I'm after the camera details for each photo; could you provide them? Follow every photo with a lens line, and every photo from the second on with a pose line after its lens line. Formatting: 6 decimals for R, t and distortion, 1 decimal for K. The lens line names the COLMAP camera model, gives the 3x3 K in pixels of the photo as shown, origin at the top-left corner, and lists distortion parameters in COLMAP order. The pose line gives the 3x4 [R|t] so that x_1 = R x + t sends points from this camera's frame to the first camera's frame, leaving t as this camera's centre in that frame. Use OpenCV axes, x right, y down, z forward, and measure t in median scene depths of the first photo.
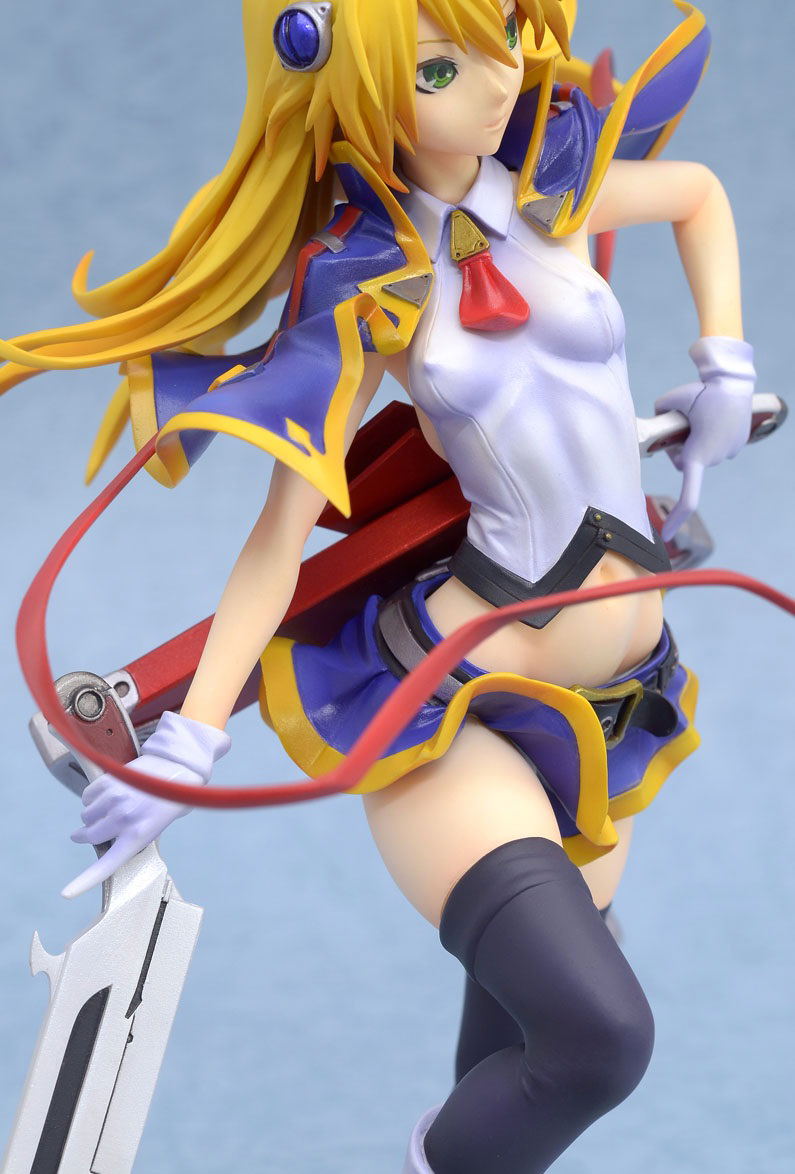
lens RADIAL K [[3168.6, 0, 397.5], [0, 3168.6, 587.0], [0, 0, 1]] dist [-0.085540, 0.479969]
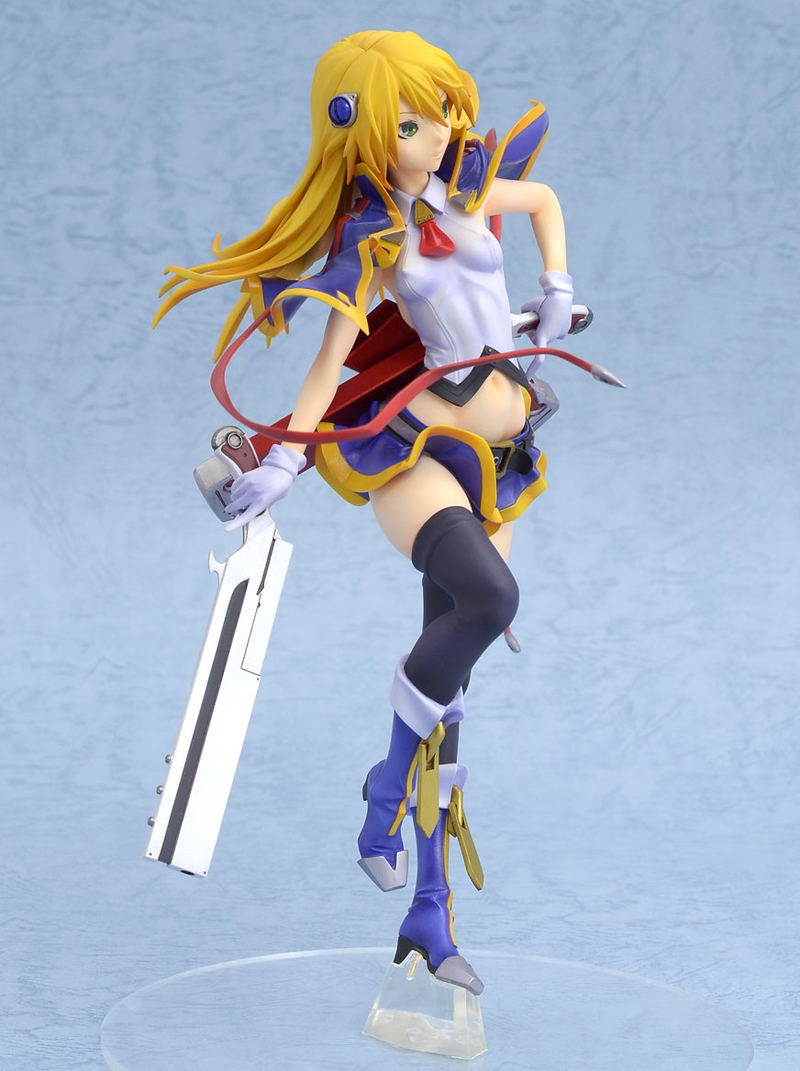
lens RADIAL K [[3157.3, 0, 400.0], [0, 3157.3, 535.5], [0, 0, 1]] dist [-0.126343, -0.943188]
pose [[0.999732, -0.004083, 0.022795, -0.038586], [0.005677, 0.997509, -0.070305, 0.231176], [-0.022451, 0.070416, 0.997265, -0.961105]]
